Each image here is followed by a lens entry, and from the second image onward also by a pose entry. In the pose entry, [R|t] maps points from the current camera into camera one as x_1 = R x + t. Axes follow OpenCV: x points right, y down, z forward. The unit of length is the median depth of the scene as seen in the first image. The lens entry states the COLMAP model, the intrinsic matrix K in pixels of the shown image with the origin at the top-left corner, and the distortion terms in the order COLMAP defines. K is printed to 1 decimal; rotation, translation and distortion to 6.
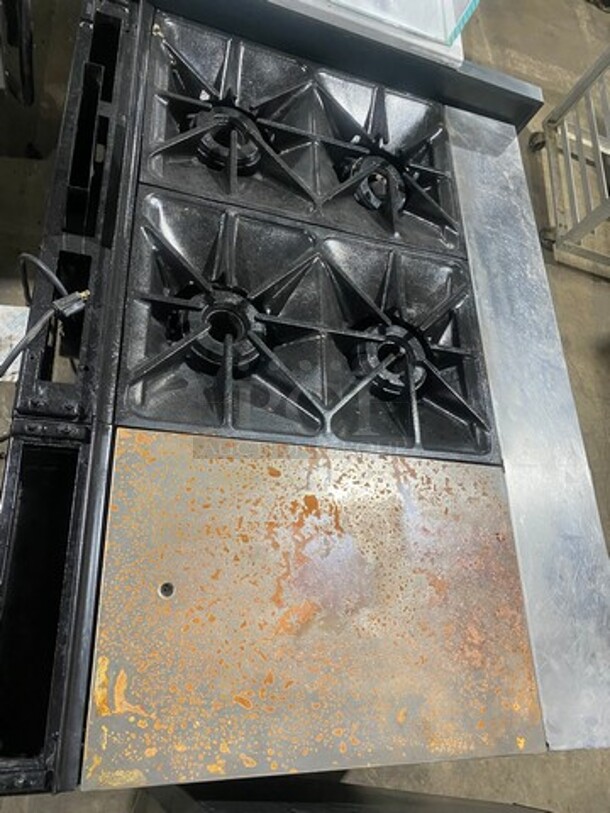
lens RADIAL K [[613.4, 0, 306.6], [0, 613.4, 428.0], [0, 0, 1]] dist [0.004315, -0.000885]
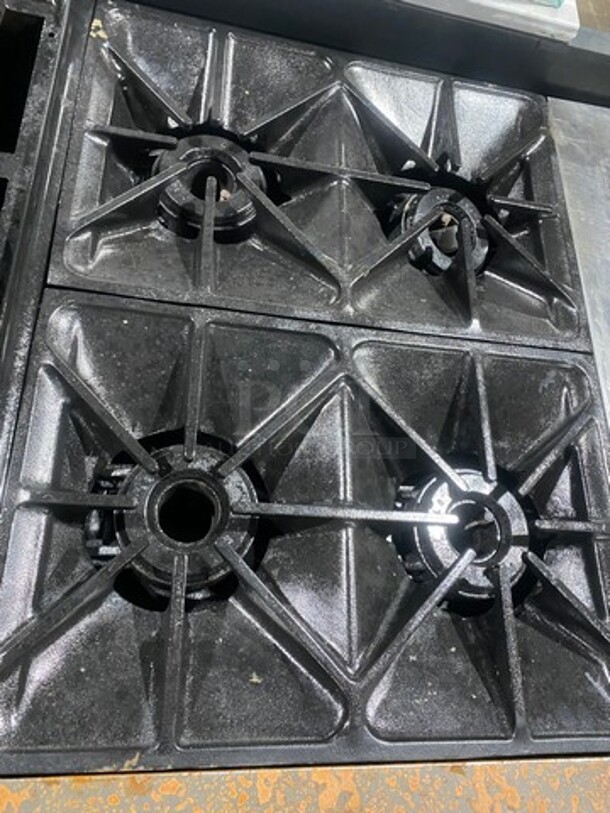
lens RADIAL K [[623.5, 0, 305.0], [0, 623.5, 406.5], [0, 0, 1]] dist [0.009848, -0.001146]
pose [[0.992079, -0.015183, -0.124697, 0.050781], [0.016543, 0.999814, 0.009879, -0.229157], [0.124524, -0.011863, 0.992146, 0.333411]]
